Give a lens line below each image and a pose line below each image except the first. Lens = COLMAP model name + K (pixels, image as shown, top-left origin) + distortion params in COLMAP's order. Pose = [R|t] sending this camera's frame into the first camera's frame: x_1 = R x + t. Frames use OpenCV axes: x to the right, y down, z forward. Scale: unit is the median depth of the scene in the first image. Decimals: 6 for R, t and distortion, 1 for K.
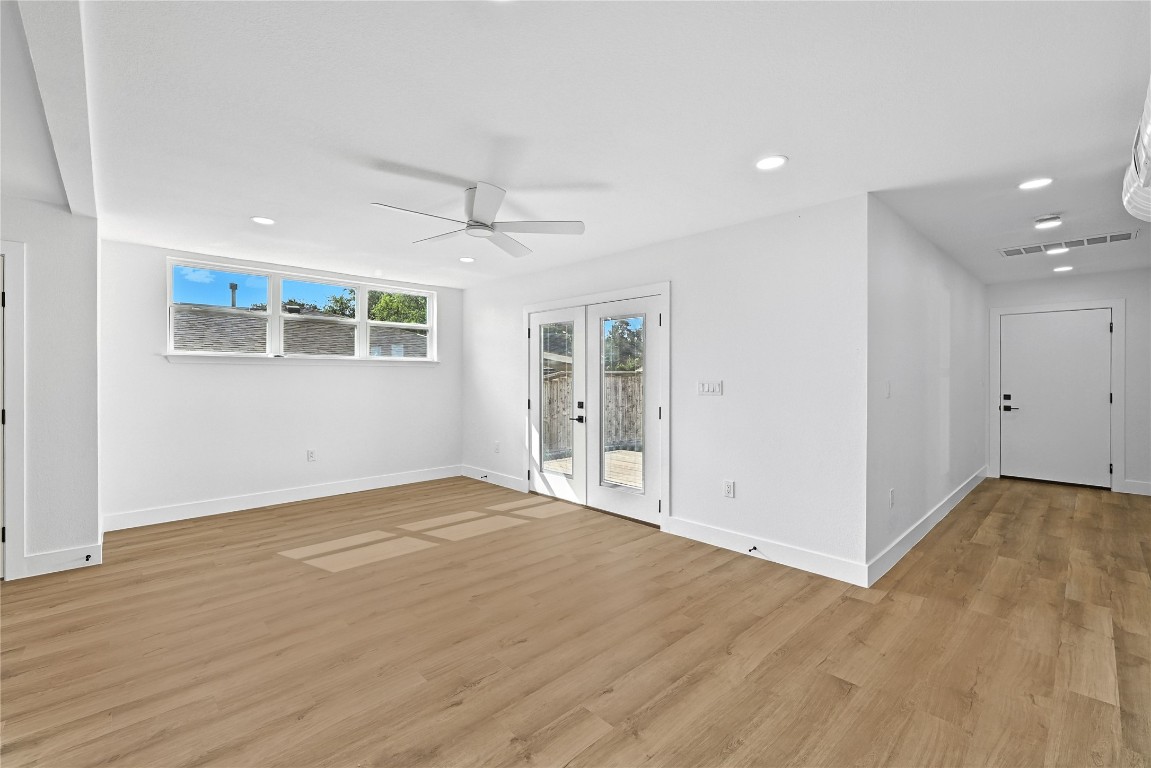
lens RADIAL K [[474.3, 0, 568.1], [0, 474.3, 377.3], [0, 0, 1]] dist [0.009956, -0.000039]
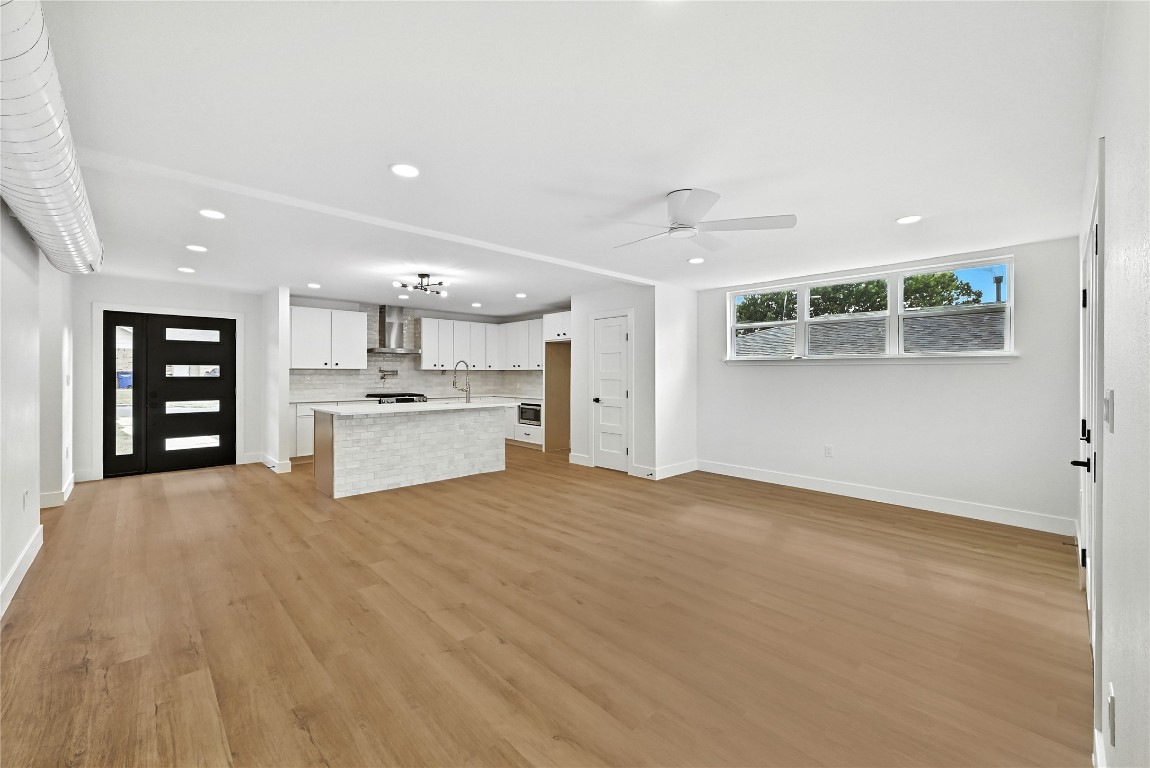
lens RADIAL K [[455.3, 0, 577.6], [0, 455.3, 376.9], [0, 0, 1]] dist [0.001812, -0.000156]
pose [[0.030065, 0.005981, -0.999530, 1.025147], [-0.006603, 0.999961, 0.005785, -0.002201], [0.999526, 0.006426, 0.030104, 0.970800]]
